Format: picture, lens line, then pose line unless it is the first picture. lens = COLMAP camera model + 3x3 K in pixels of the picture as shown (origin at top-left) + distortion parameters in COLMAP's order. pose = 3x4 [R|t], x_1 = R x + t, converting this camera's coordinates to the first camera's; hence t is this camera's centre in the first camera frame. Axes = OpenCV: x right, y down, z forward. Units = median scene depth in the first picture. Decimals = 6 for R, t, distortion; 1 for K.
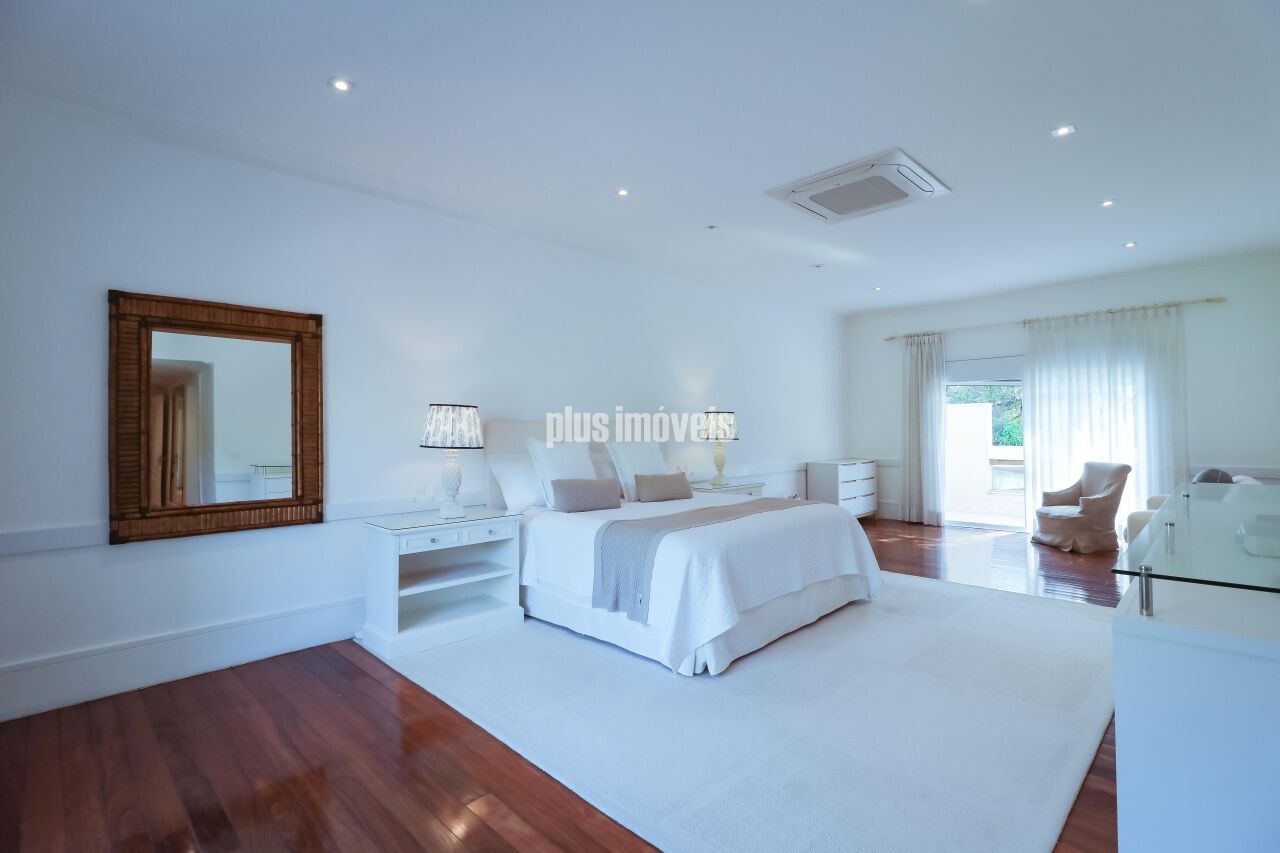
lens RADIAL K [[592.3, 0, 627.9], [0, 592.3, 424.8], [0, 0, 1]] dist [0.003950, 0.000632]
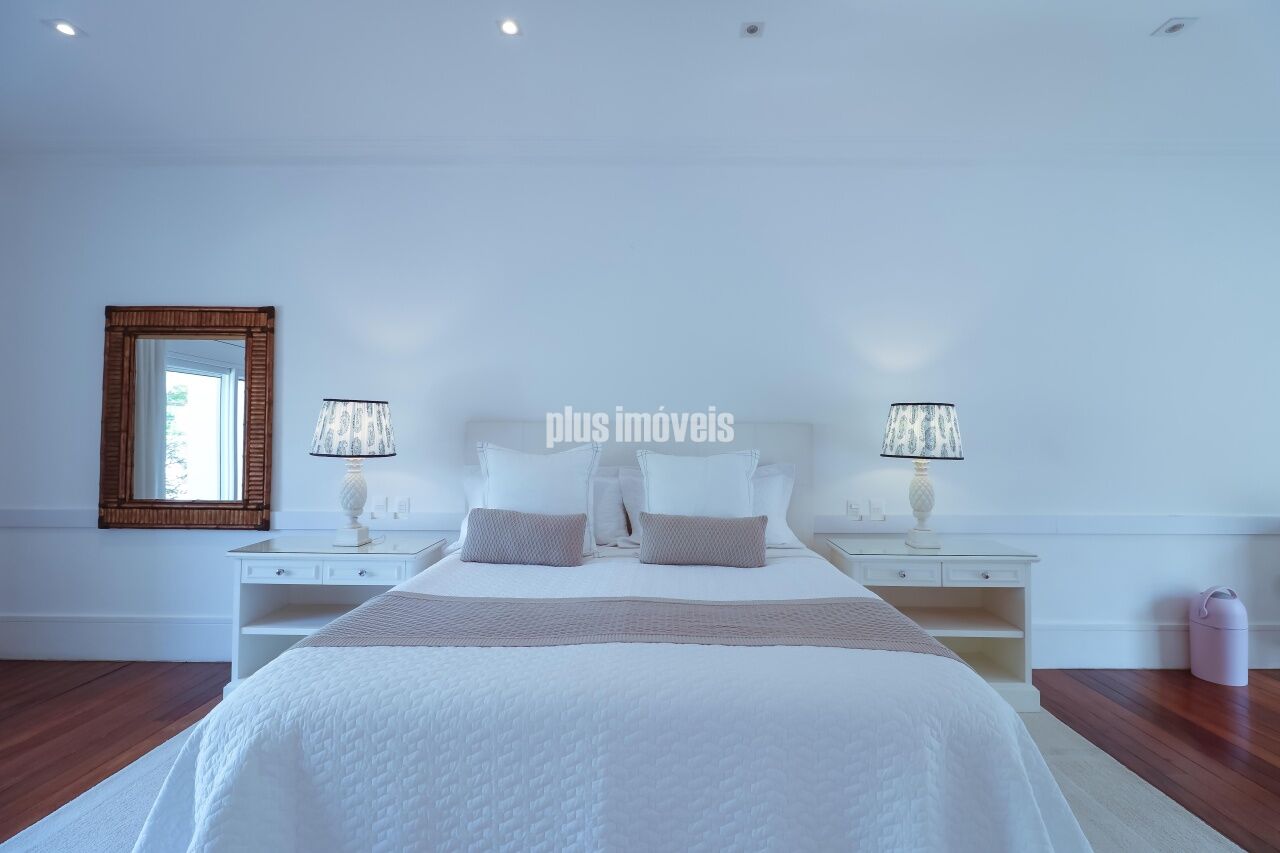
lens RADIAL K [[592.3, 0, 644.0], [0, 592.3, 426.1], [0, 0, 1]] dist [0.003950, 0.000632]
pose [[0.708907, 0.005459, -0.705281, 0.596724], [-0.004605, 0.999985, 0.003111, -0.003679], [0.705287, 0.001042, 0.708921, 0.814238]]
